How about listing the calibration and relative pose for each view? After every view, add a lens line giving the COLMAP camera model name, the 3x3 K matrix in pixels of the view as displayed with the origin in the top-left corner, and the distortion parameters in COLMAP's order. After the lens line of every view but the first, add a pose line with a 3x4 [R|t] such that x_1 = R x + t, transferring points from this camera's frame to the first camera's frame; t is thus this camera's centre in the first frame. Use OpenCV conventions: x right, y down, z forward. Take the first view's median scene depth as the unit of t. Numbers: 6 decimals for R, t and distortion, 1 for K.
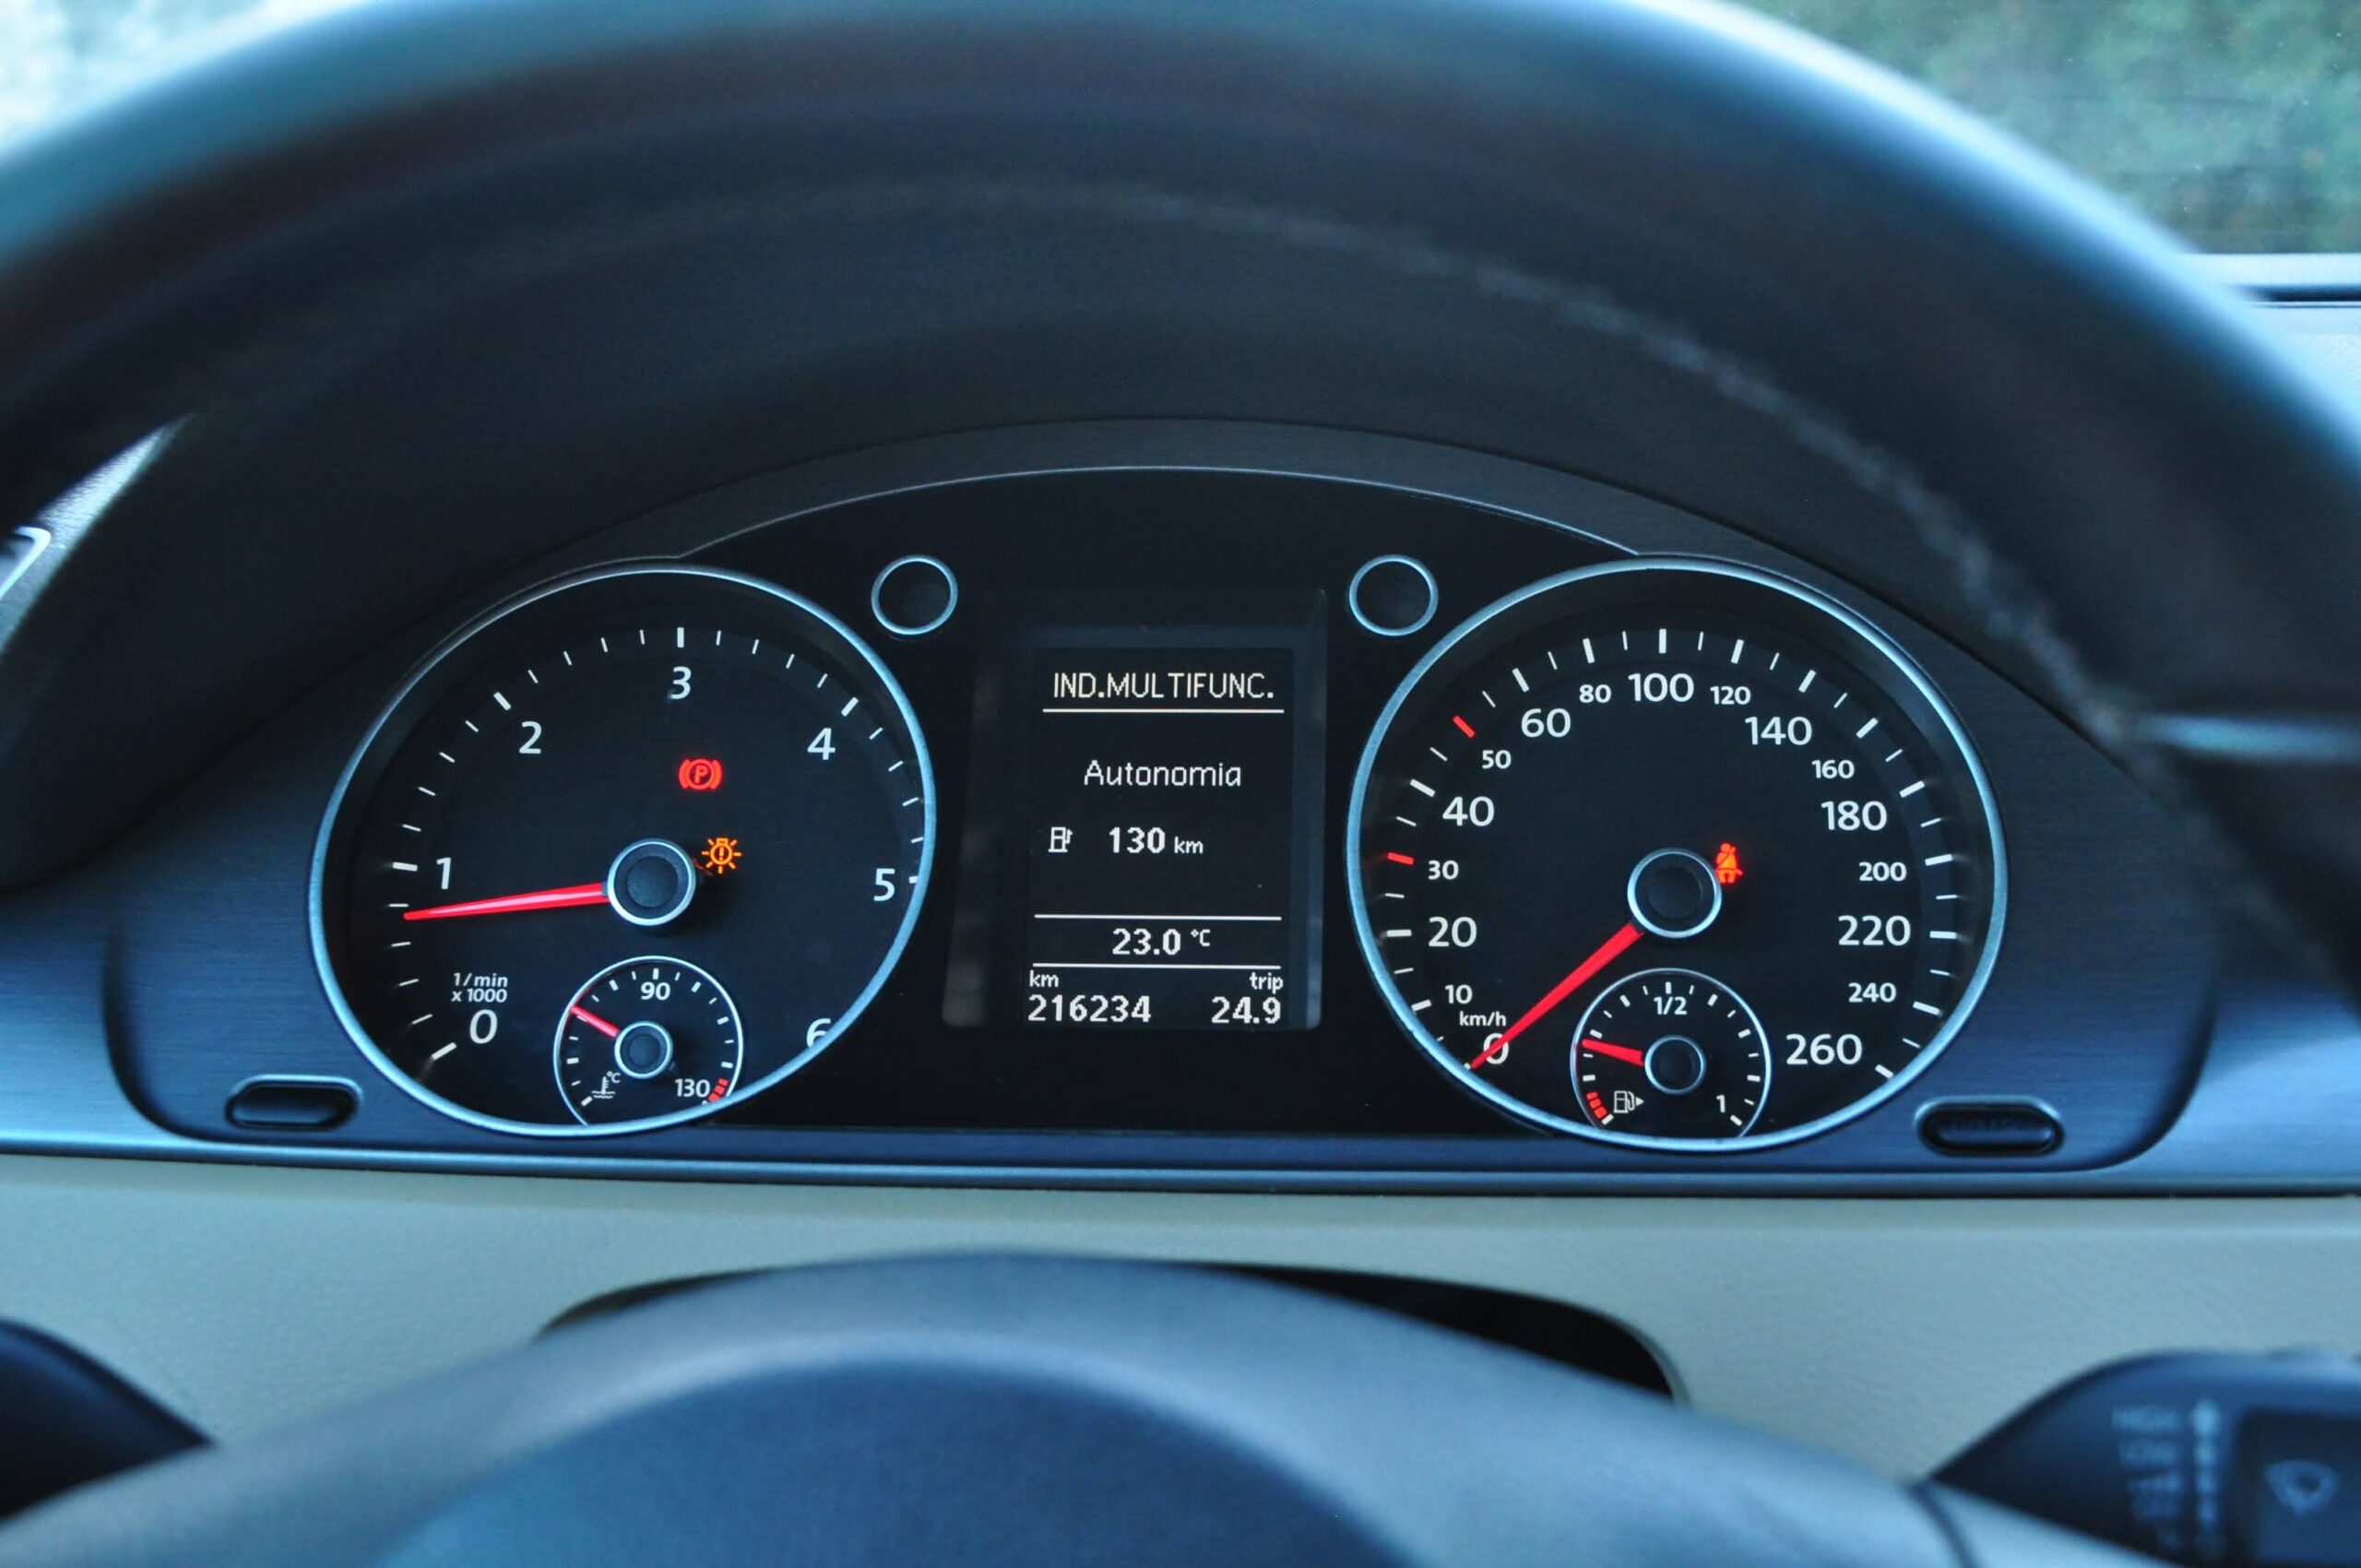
lens RADIAL K [[2719.0, 0, 1101.6], [0, 2719.0, 745.3], [0, 0, 1]] dist [-0.012899, 0.000000]
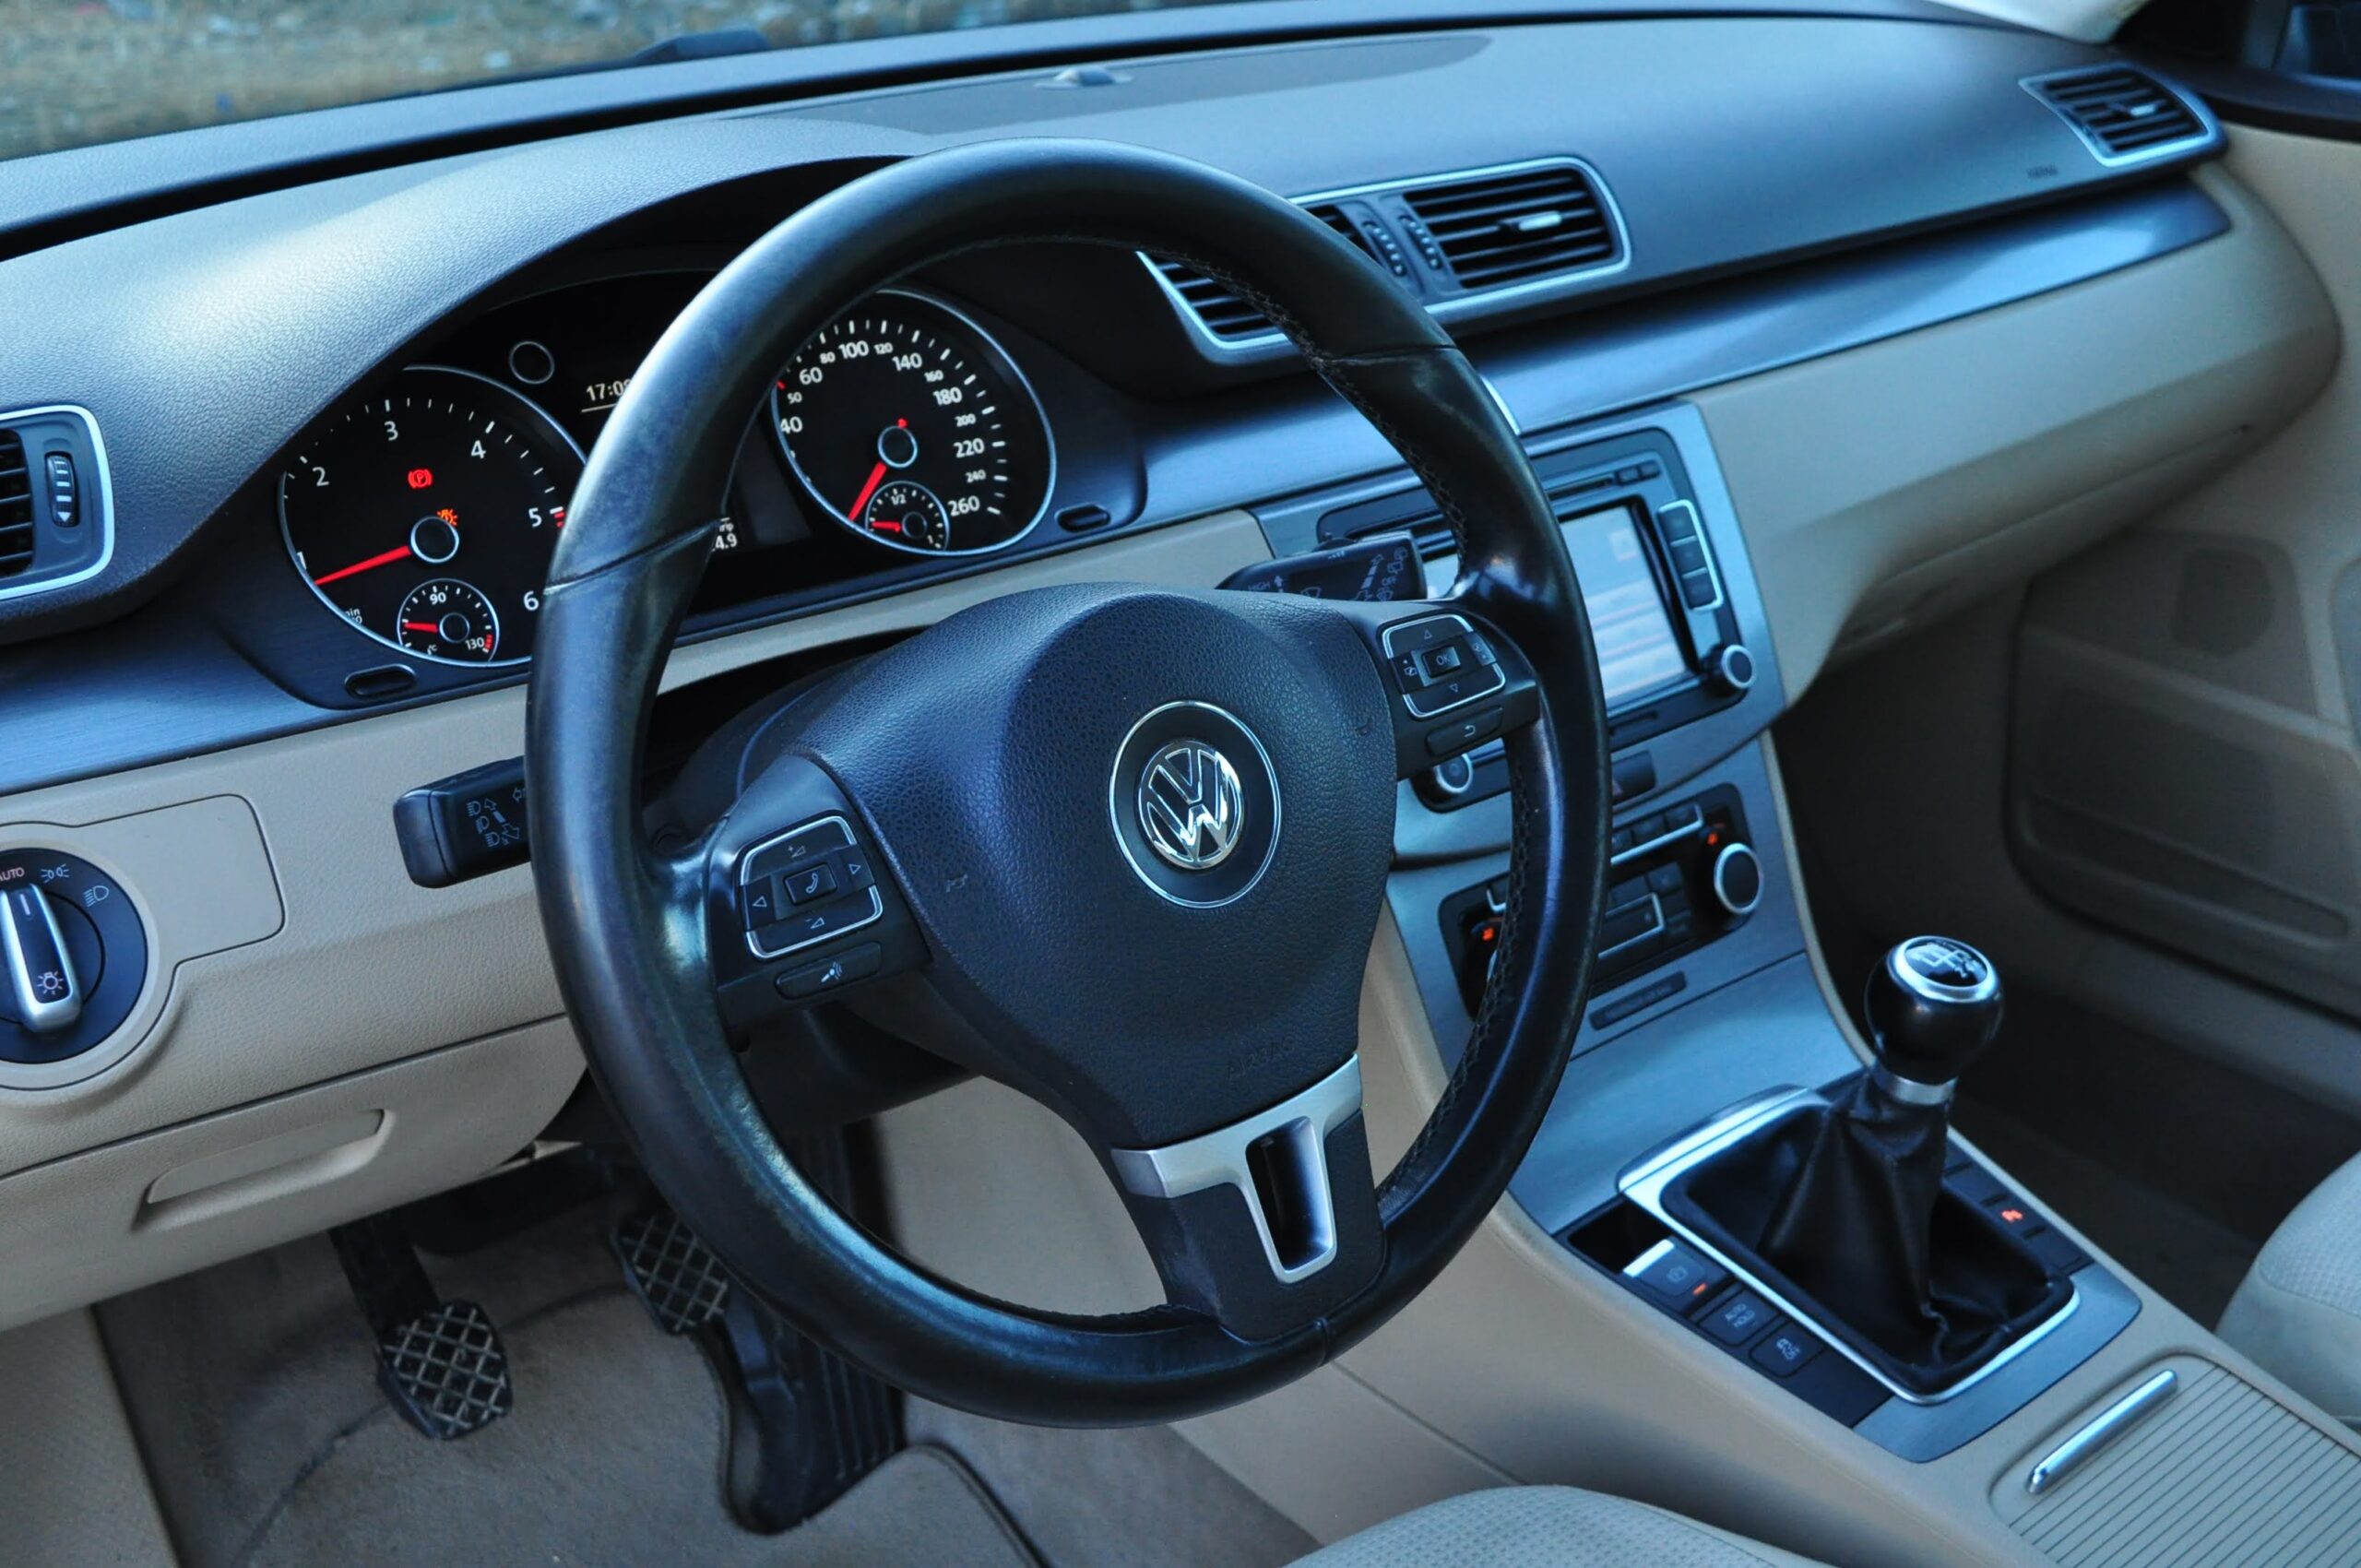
lens RADIAL K [[2564.5, 0, 1177.8], [0, 2564.5, 786.5], [0, 0, 1]] dist [-0.051725, 0.000000]
pose [[0.741402, -0.257790, 0.619570, -0.910079], [0.130695, 0.961059, 0.243482, -0.144990], [-0.658211, -0.099544, 0.746224, -0.648548]]
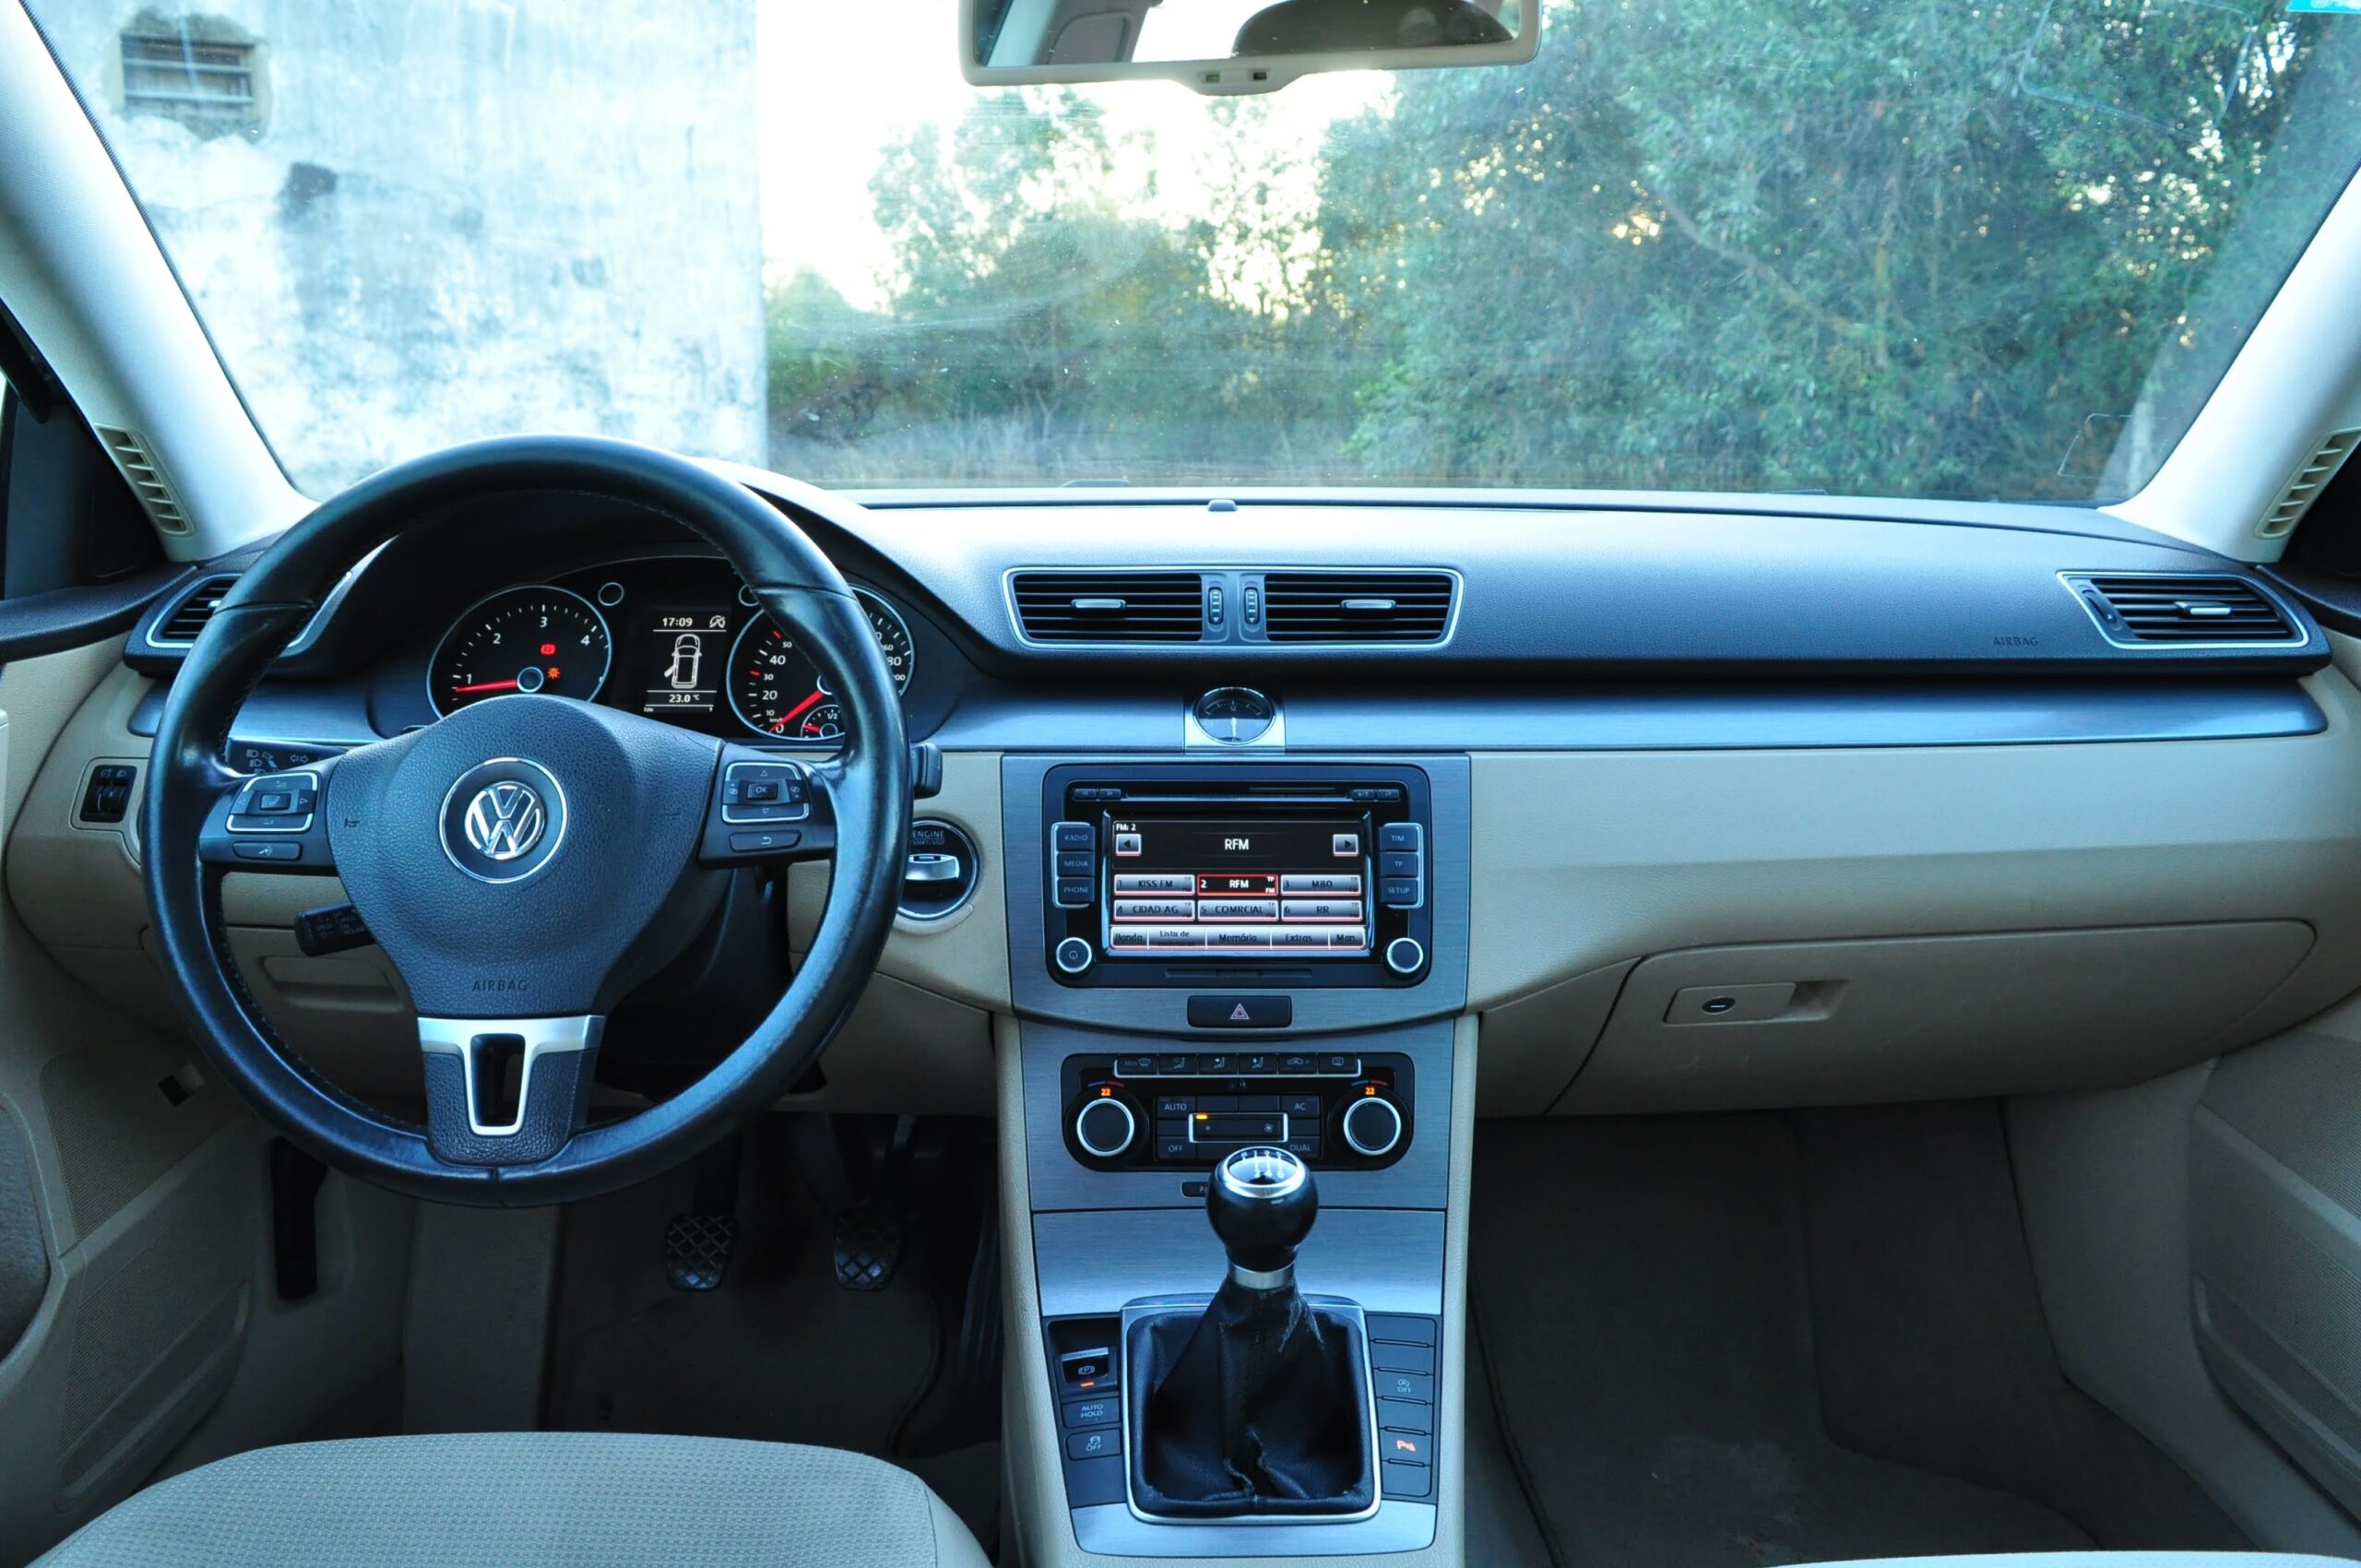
lens RADIAL K [[1908.3, 0, 1187.6], [0, 1908.3, 786.1], [0, 0, 1]] dist [-0.037016, -0.001544]
pose [[0.999181, 0.003895, 0.040265, 0.545652], [-0.003618, 0.999969, -0.006949, 0.193961], [-0.040291, 0.006798, 0.999165, -1.353692]]
